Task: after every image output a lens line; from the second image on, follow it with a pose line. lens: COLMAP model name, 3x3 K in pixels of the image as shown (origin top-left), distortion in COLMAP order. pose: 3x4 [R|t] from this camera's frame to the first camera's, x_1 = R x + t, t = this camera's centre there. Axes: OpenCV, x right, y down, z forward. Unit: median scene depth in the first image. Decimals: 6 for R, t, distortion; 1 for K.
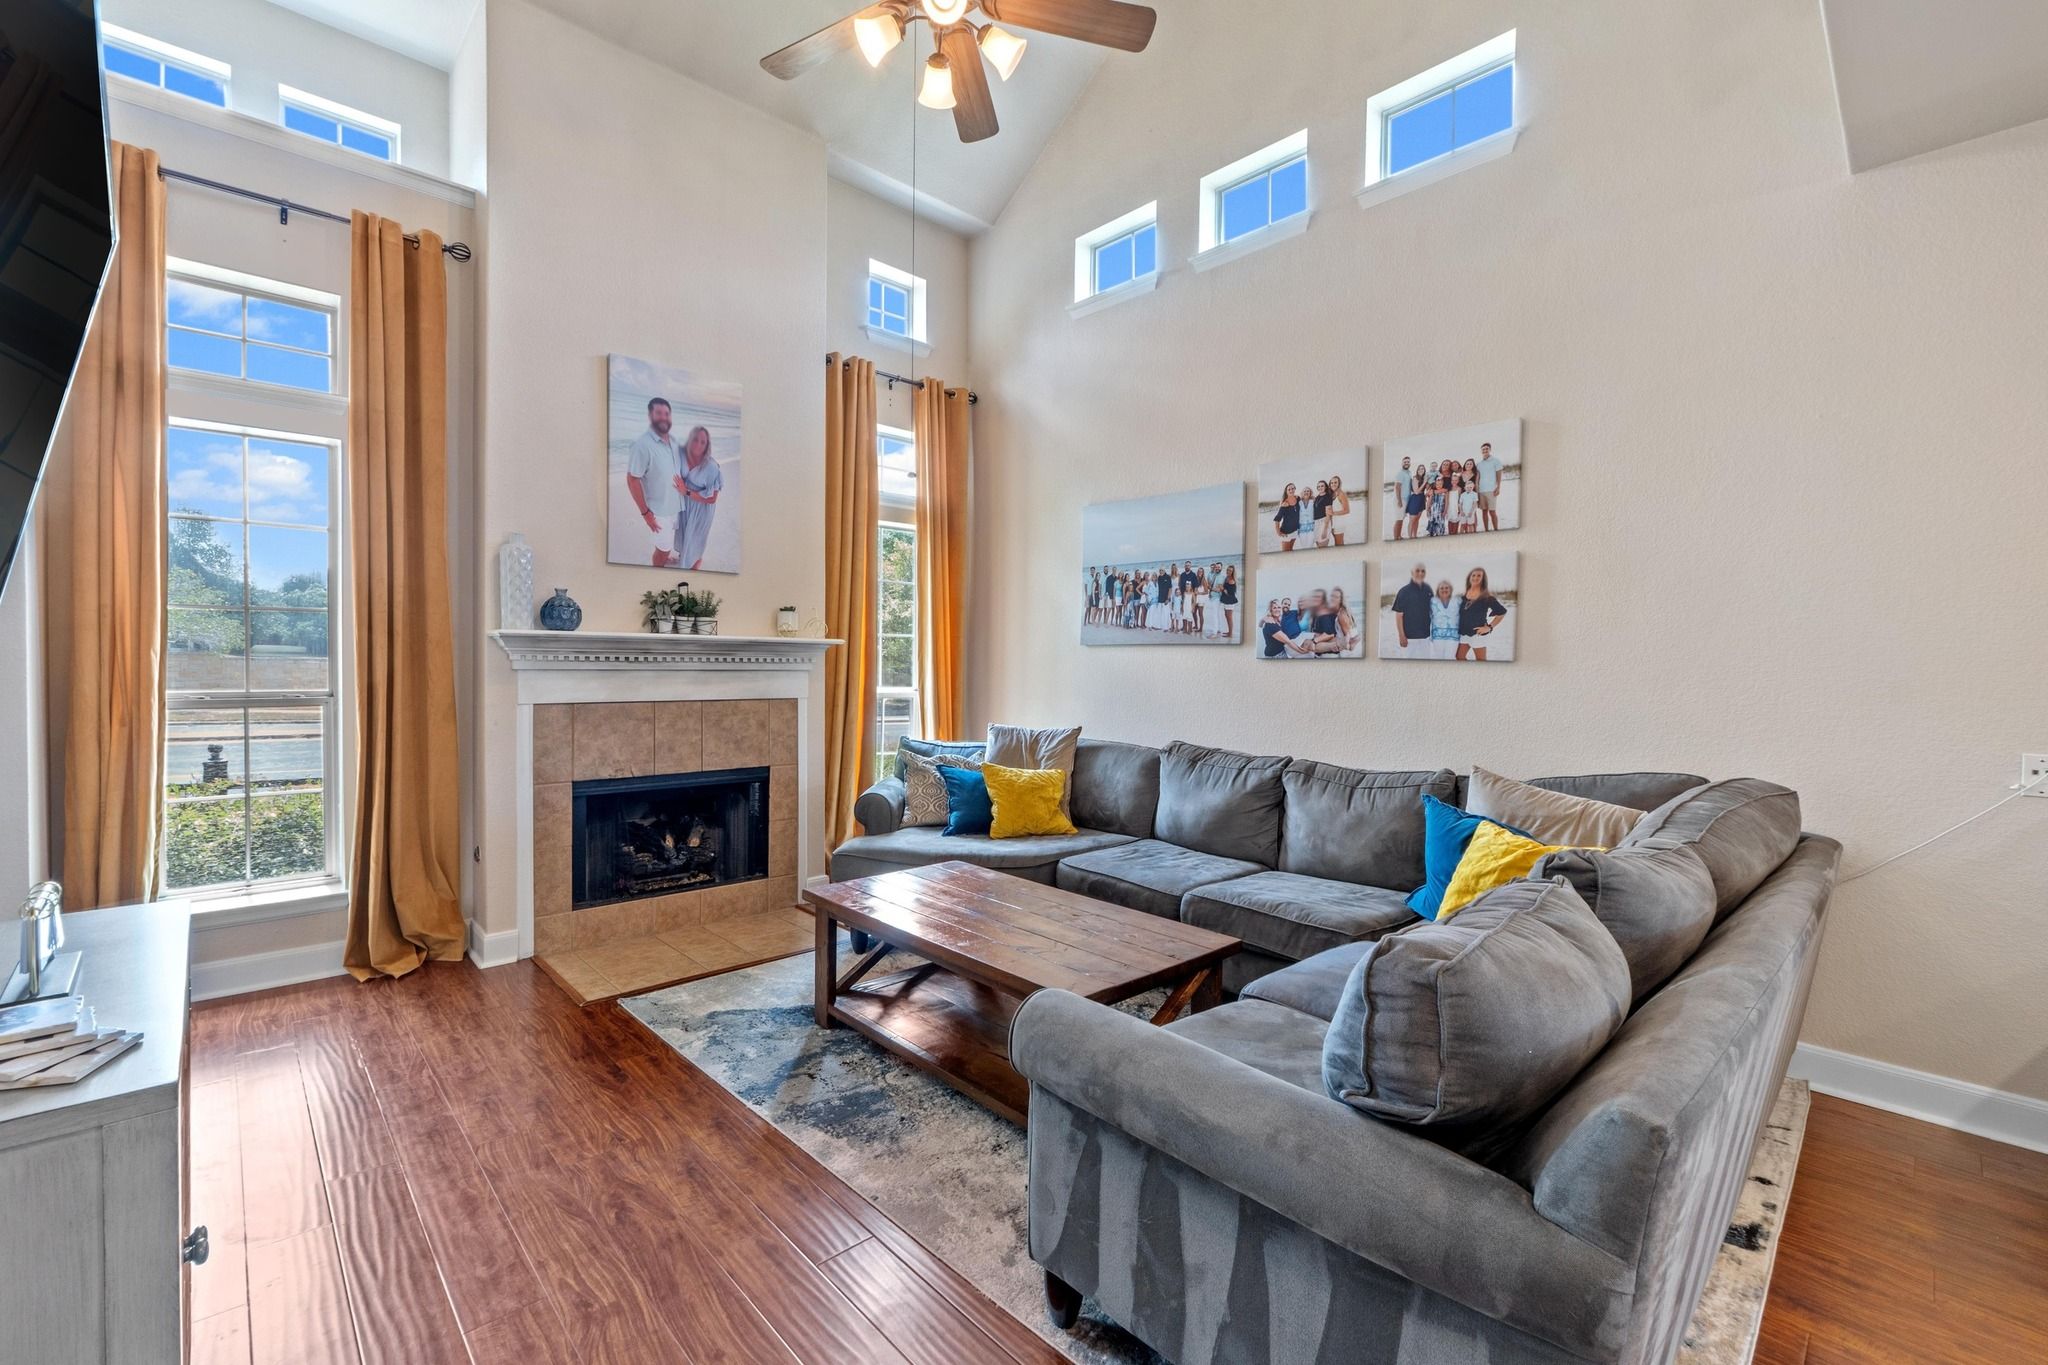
lens RADIAL K [[871.9, 0, 1023.1], [0, 871.9, 675.2], [0, 0, 1]] dist [-0.001591, -0.000174]
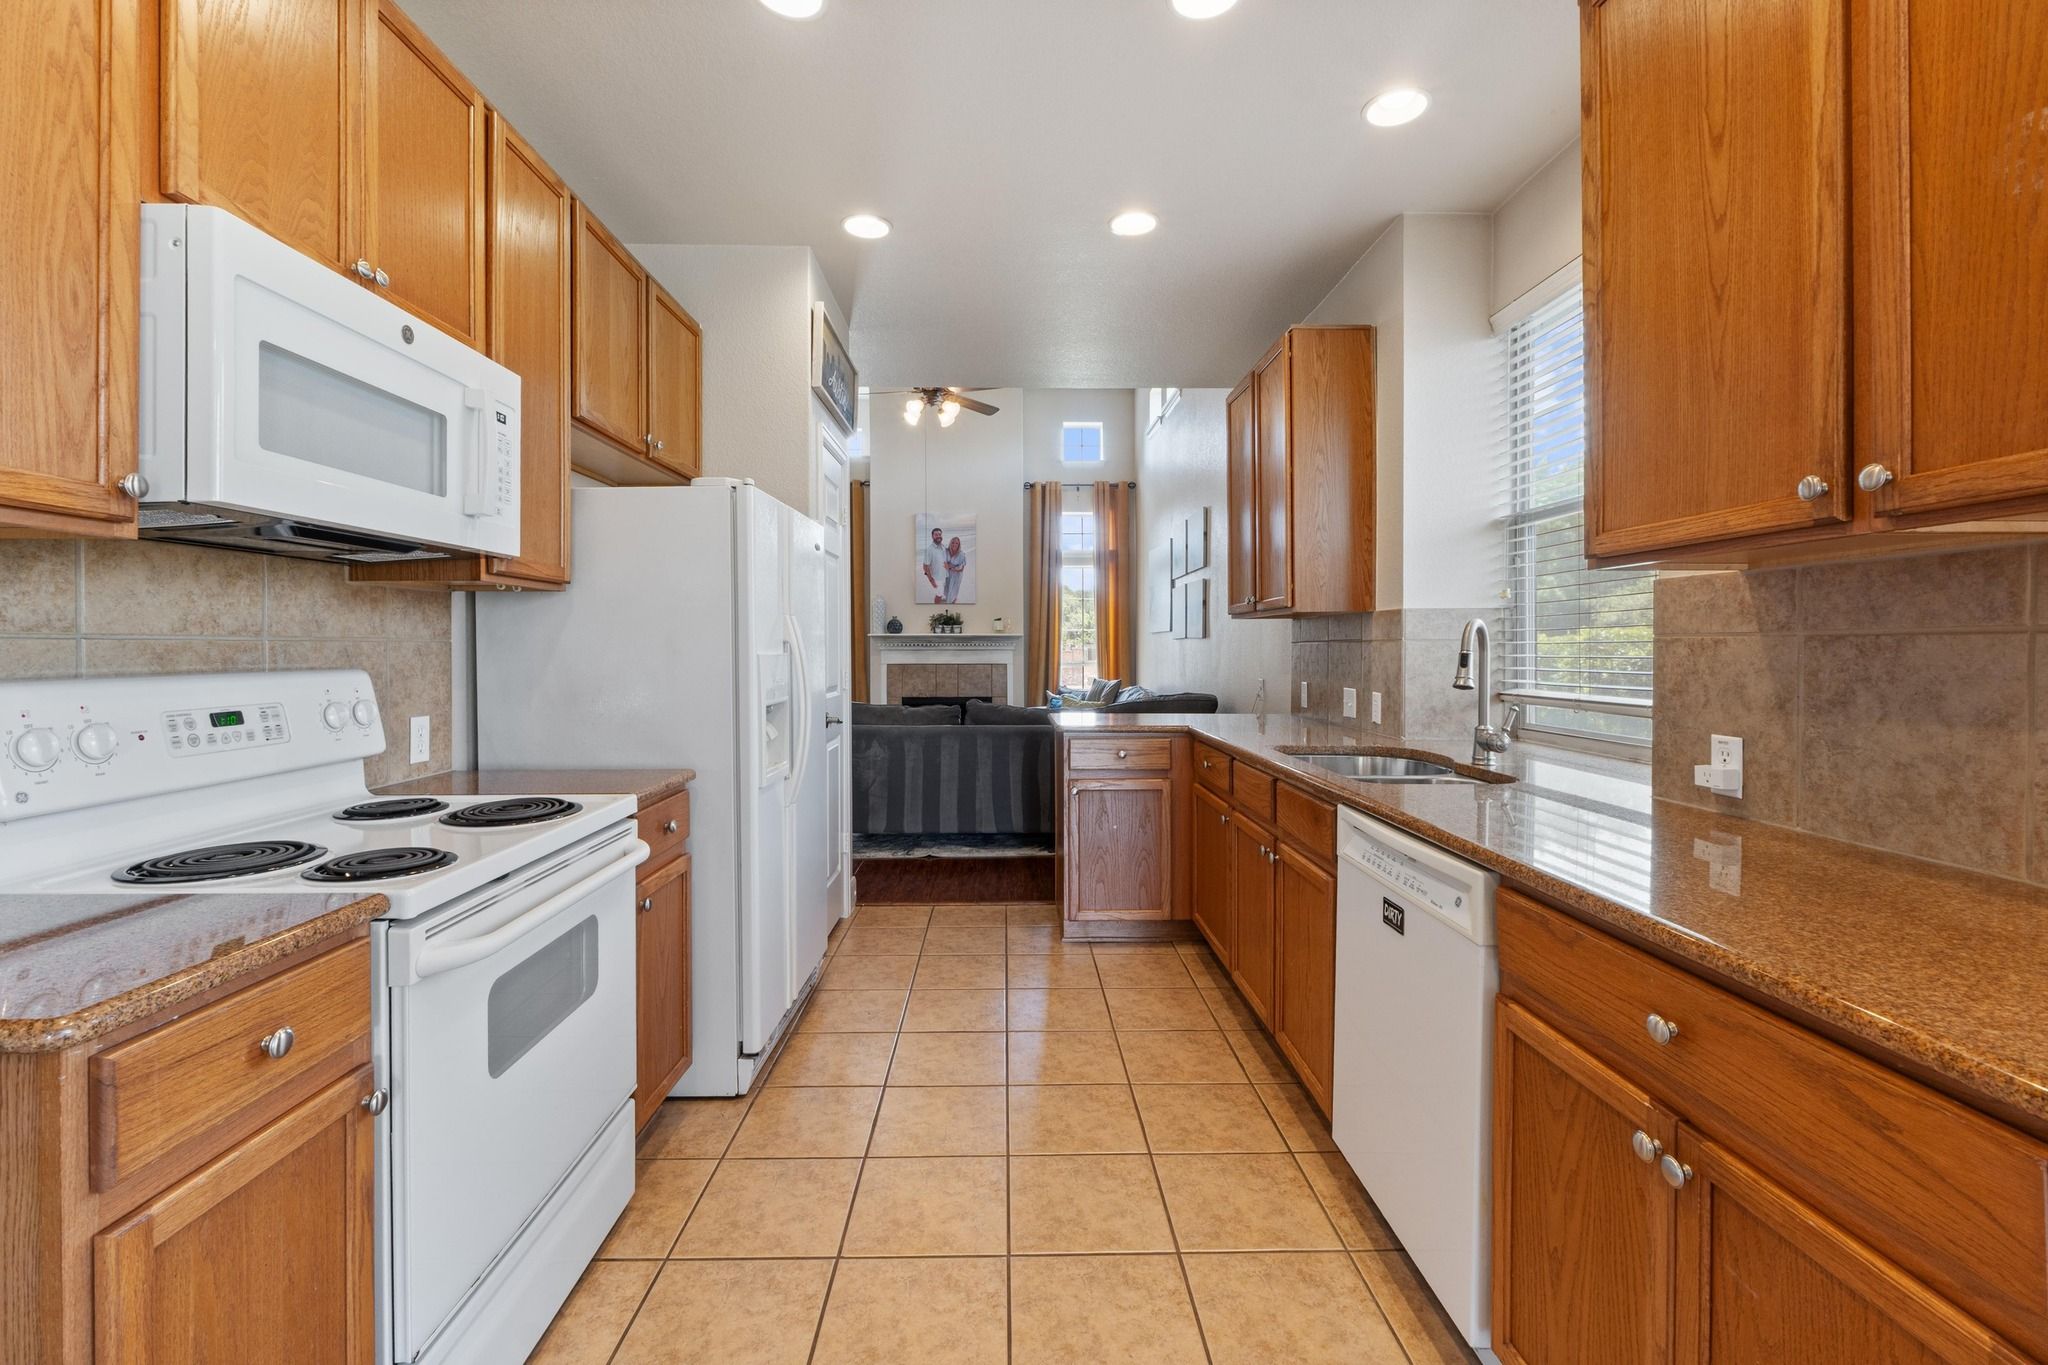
lens RADIAL K [[884.5, 0, 1028.6], [0, 884.5, 654.3], [0, 0, 1]] dist [-0.003334, -0.000575]
pose [[0.744810, -0.009167, -0.667214, 1.249554], [0.000367, 0.999911, -0.013328, 0.035060], [0.667277, 0.009682, 0.744747, -0.520907]]
